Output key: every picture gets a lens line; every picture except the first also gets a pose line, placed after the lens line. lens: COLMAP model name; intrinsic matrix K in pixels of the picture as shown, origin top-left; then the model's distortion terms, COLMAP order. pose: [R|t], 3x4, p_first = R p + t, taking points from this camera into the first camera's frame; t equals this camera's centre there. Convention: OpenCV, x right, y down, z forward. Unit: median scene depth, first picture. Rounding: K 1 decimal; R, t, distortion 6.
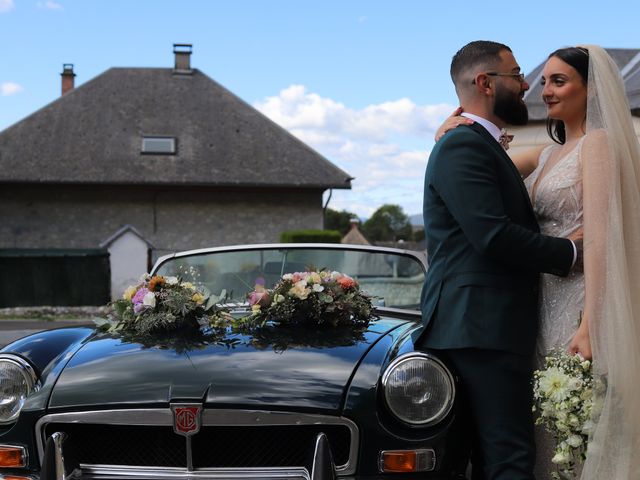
lens RADIAL K [[1035.9, 0, 320.0], [0, 1035.9, 240.0], [0, 0, 1]] dist [-0.118459, 0.028841]
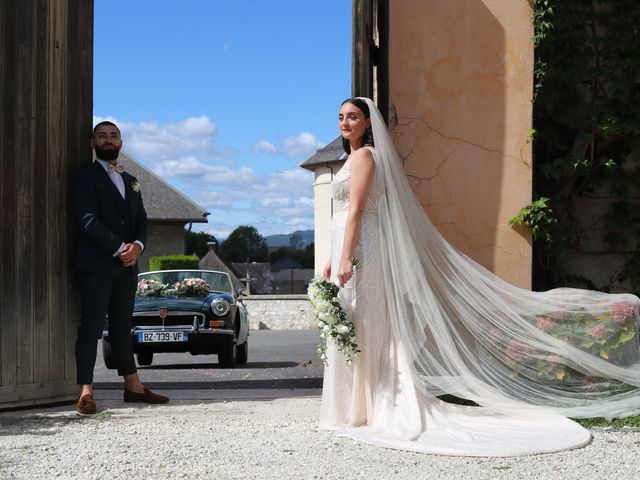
lens RADIAL K [[1035.9, 0, 320.0], [0, 1035.9, 240.0], [0, 0, 1]] dist [-0.118459, 0.028841]
pose [[0.990552, 0.001528, 0.137133, -0.006023], [0.001215, 0.999801, -0.019913, -0.002951], [-0.137136, 0.019892, 0.990353, -0.255257]]
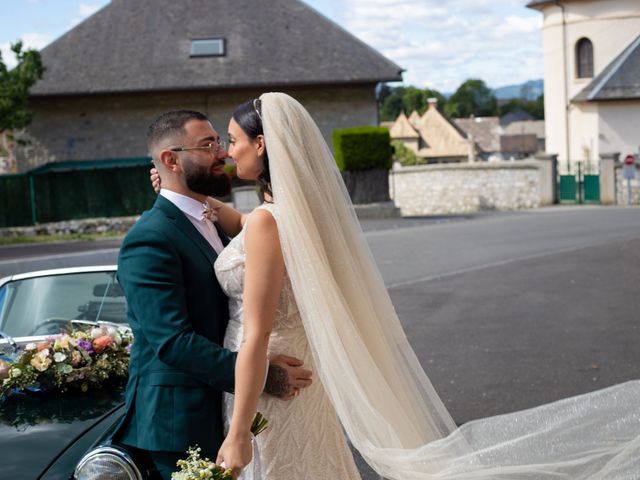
lens RADIAL K [[1035.9, 0, 320.0], [0, 1035.9, 240.0], [0, 0, 1]] dist [-0.118459, 0.028841]
pose [[0.995205, -0.041212, -0.088705, 0.032622], [0.051234, 0.992176, 0.113847, -0.015737], [0.083320, -0.117846, 0.989530, 0.007905]]
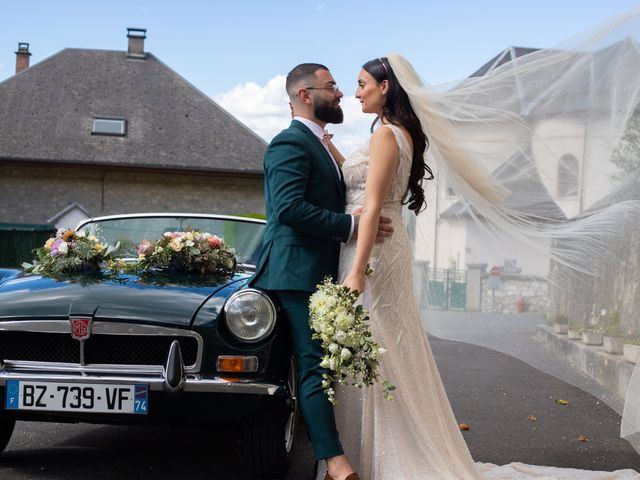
lens RADIAL K [[1030.0, 0, 320.0], [0, 1030.0, 240.0], [0, 0, 1]] dist [-0.093592, -0.077052]
pose [[0.998184, 0.037540, 0.047121, 0.010164], [-0.038105, 0.999212, 0.011147, 0.002036], [-0.046665, -0.012922, 0.998827, -0.033066]]
